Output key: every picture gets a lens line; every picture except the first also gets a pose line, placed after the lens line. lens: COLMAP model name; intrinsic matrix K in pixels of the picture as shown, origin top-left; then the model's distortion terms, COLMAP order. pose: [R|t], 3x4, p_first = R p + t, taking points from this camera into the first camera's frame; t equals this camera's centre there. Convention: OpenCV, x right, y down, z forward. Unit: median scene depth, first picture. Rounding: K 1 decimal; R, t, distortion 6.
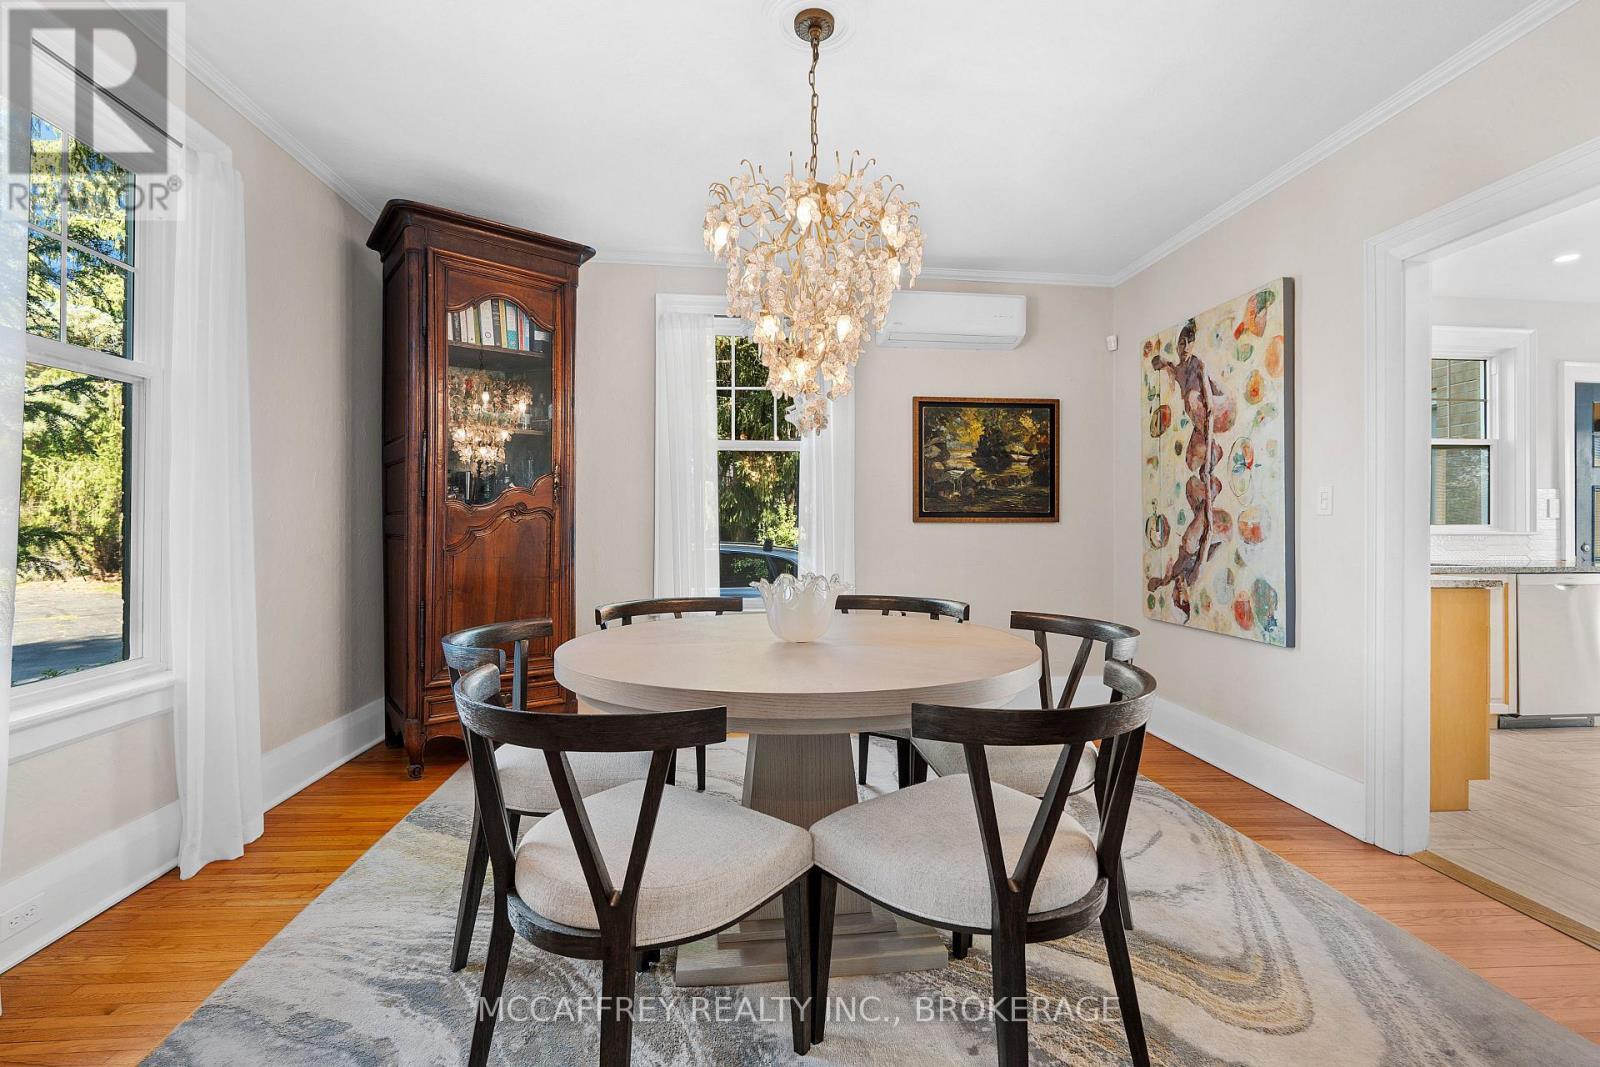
lens RADIAL K [[710.3, 0, 798.4], [0, 710.3, 528.2], [0, 0, 1]] dist [-0.003556, -0.000071]
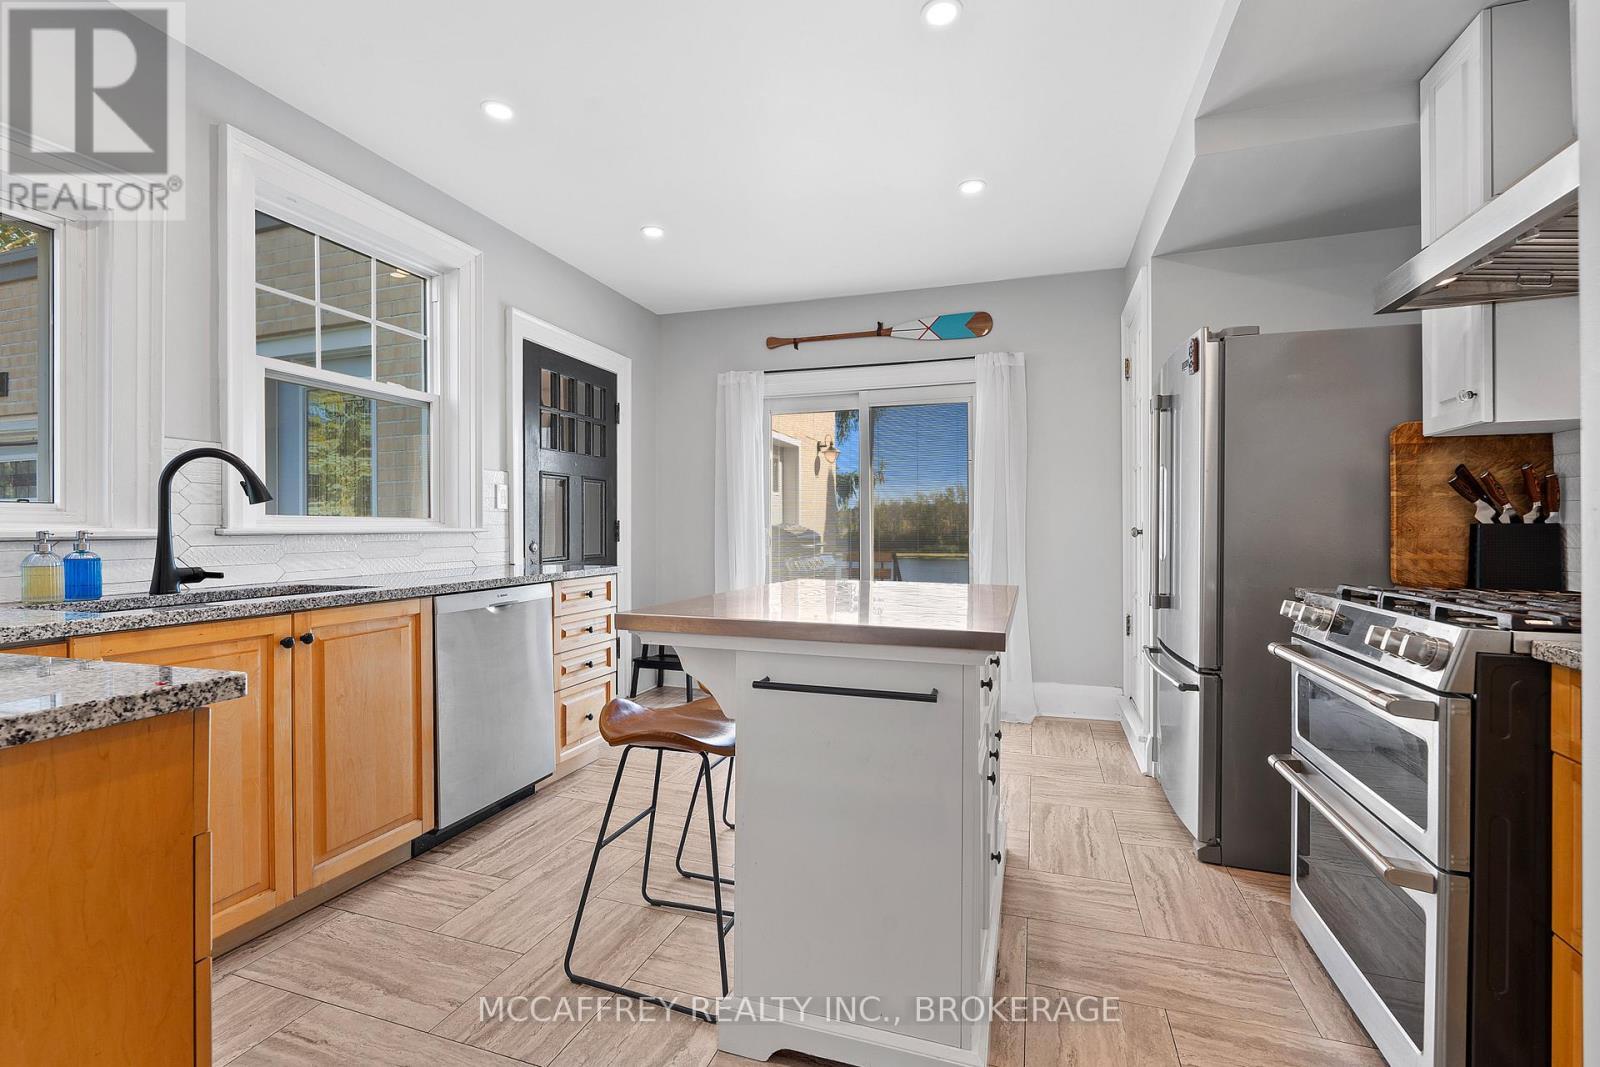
lens RADIAL K [[710.3, 0, 798.4], [0, 710.3, 528.2], [0, 0, 1]] dist [-0.003556, -0.000071]
pose [[0.399995, -0.001064, 0.916517, 0.498238], [0.003921, 0.999992, -0.000551, 0.007449], [-0.916509, 0.003814, 0.399996, 0.405082]]
